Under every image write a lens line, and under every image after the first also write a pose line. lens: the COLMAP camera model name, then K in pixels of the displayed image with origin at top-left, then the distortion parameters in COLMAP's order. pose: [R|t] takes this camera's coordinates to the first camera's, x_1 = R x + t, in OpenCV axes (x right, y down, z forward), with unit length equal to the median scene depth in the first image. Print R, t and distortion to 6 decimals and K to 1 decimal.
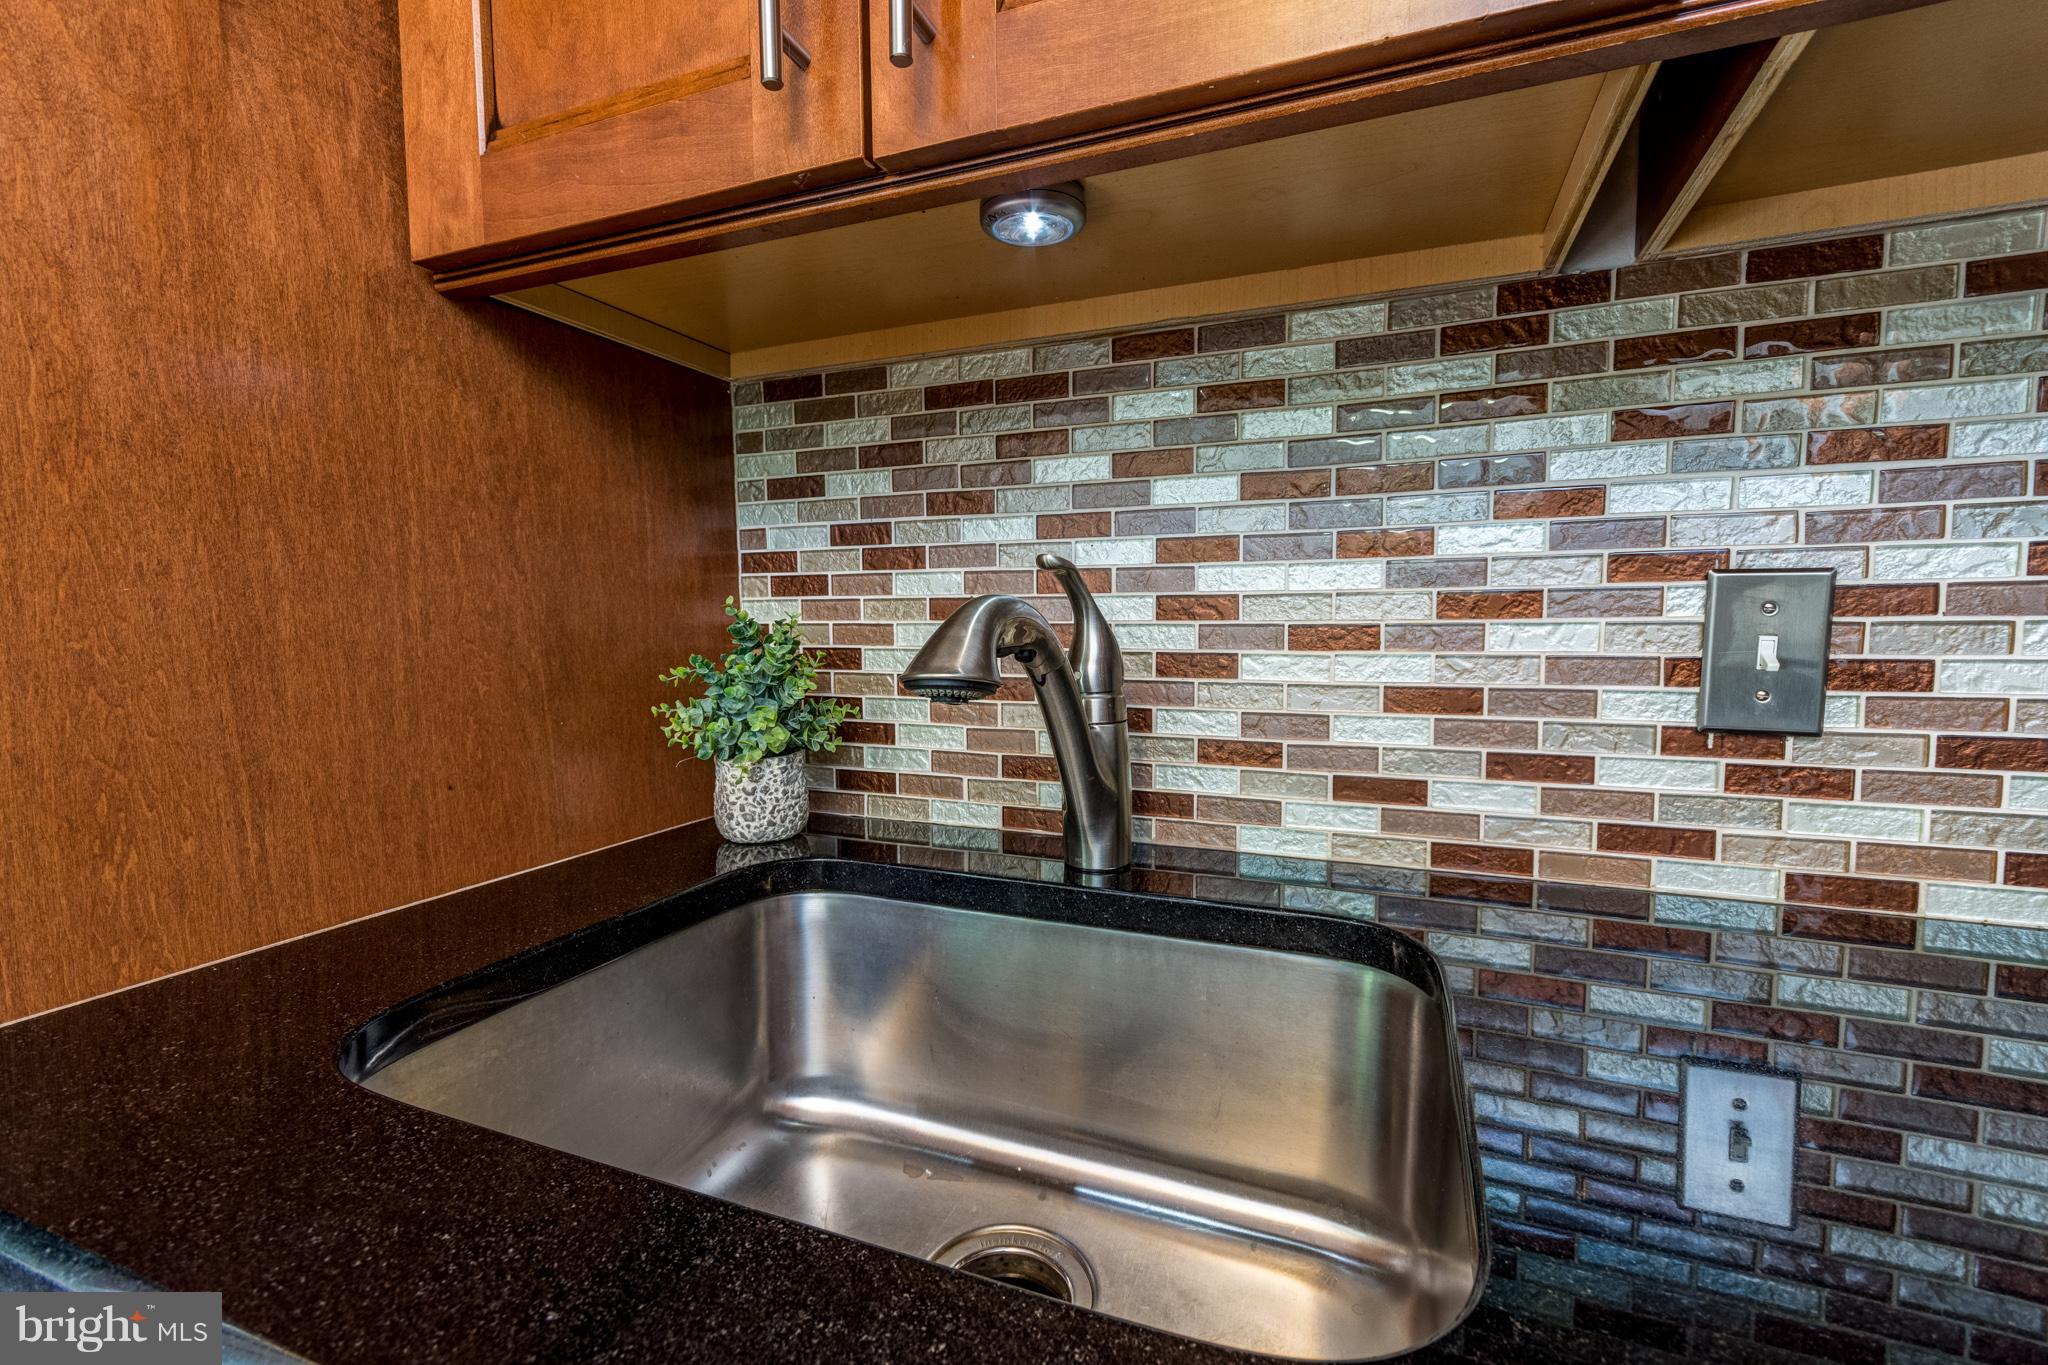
lens RADIAL K [[904.6, 0, 1016.3], [0, 904.6, 681.9], [0, 0, 1]] dist [0.000836, 0.001457]
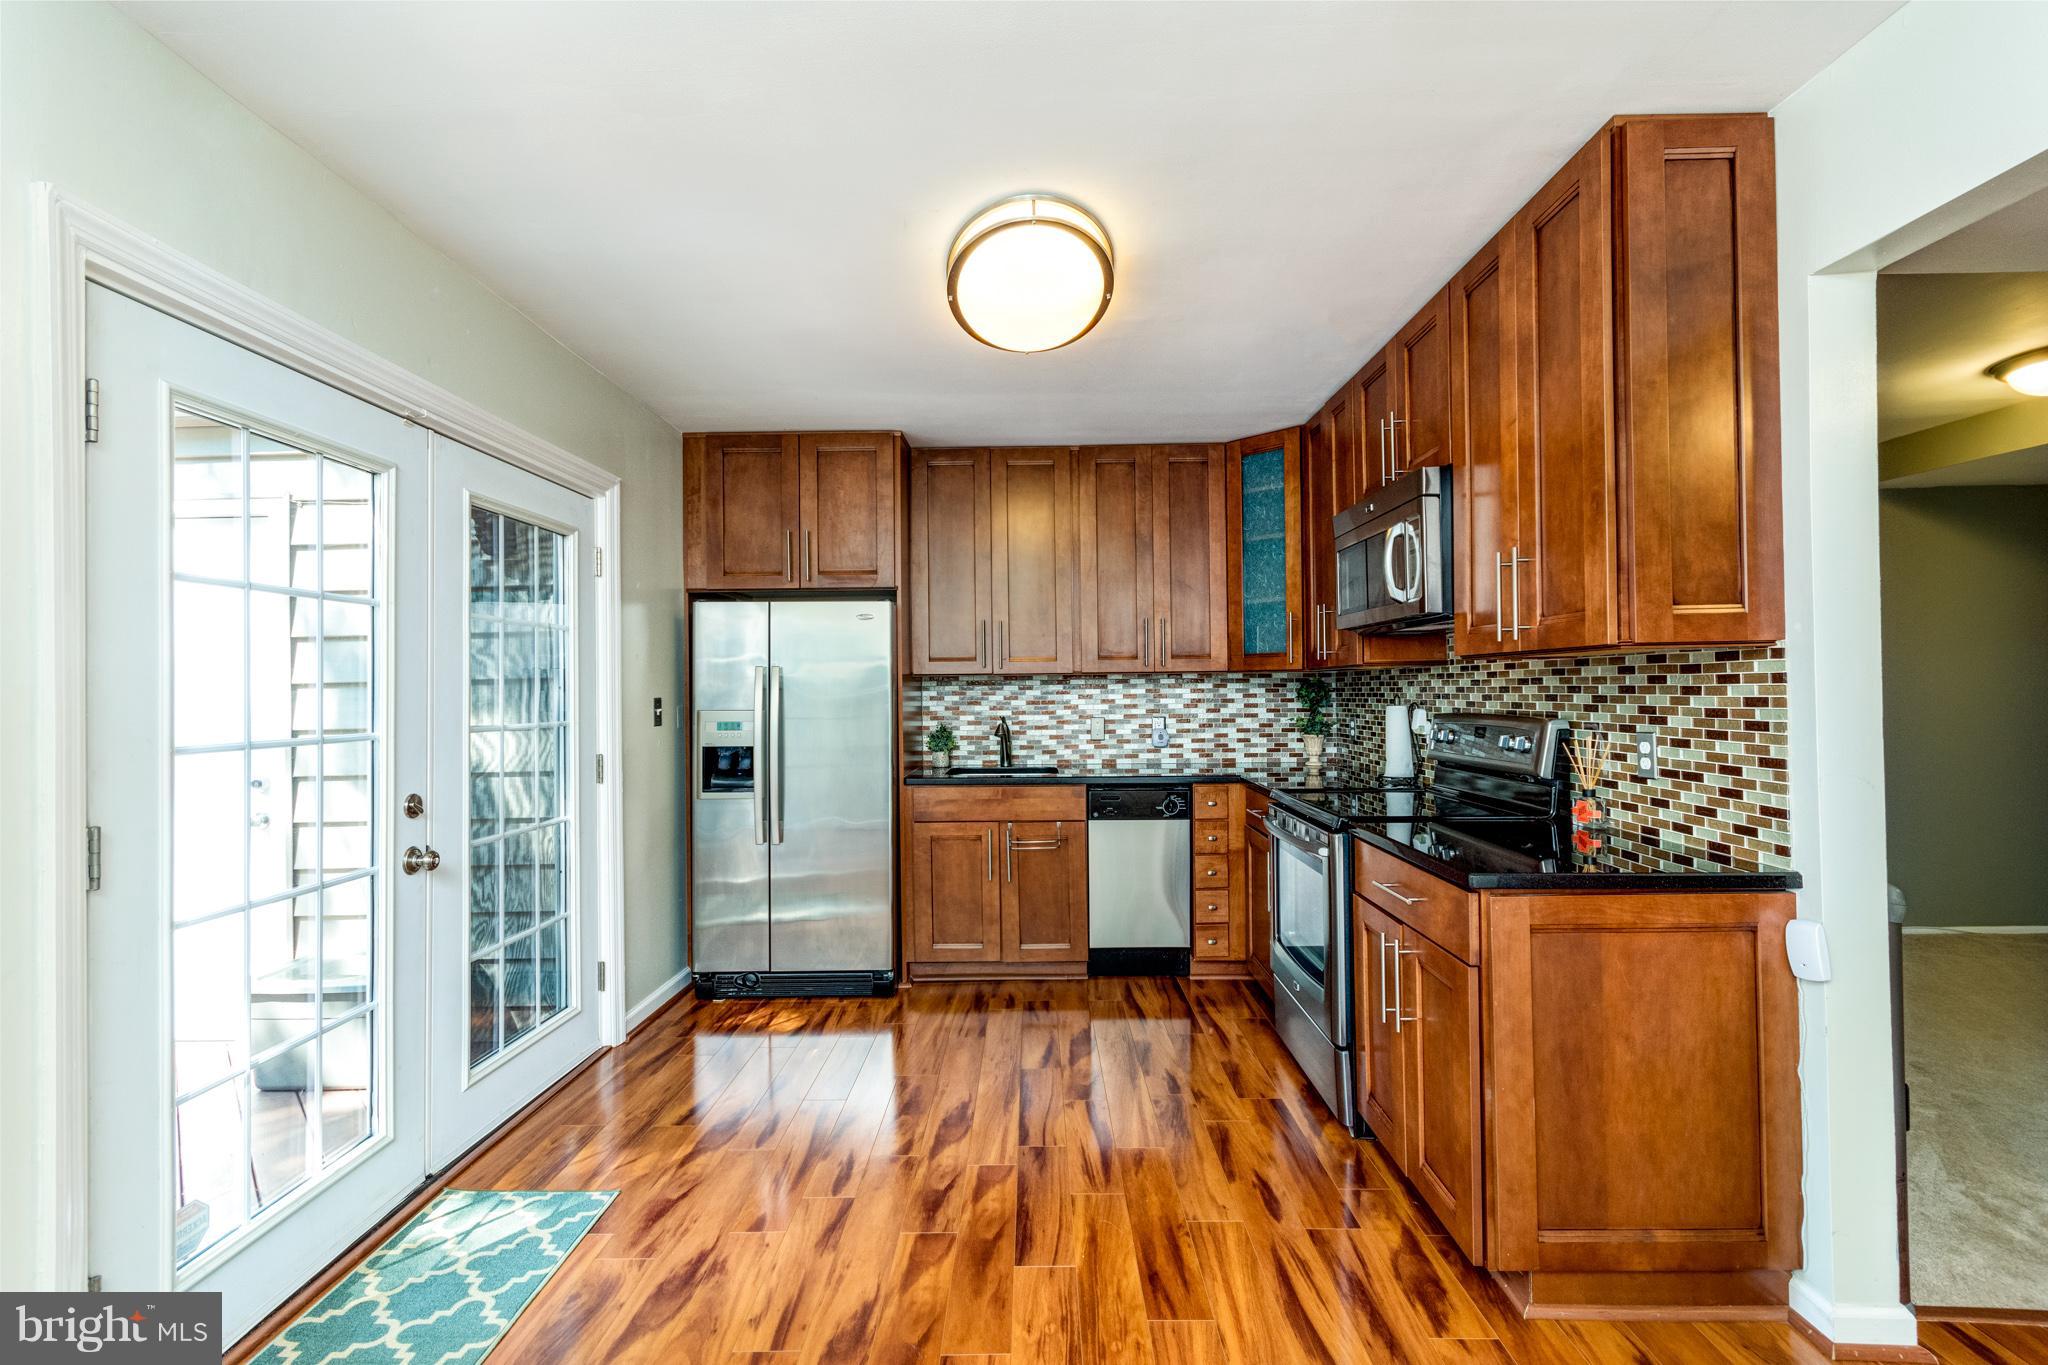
lens RADIAL K [[904.6, 0, 1029.5], [0, 904.6, 682.4], [0, 0, 1]] dist [0.000836, 0.001457]
pose [[0.932583, 0.003887, 0.360935, -1.977692], [0.031006, 0.995383, -0.090833, 0.204593], [-0.359621, 0.095900, 0.928157, -4.785337]]
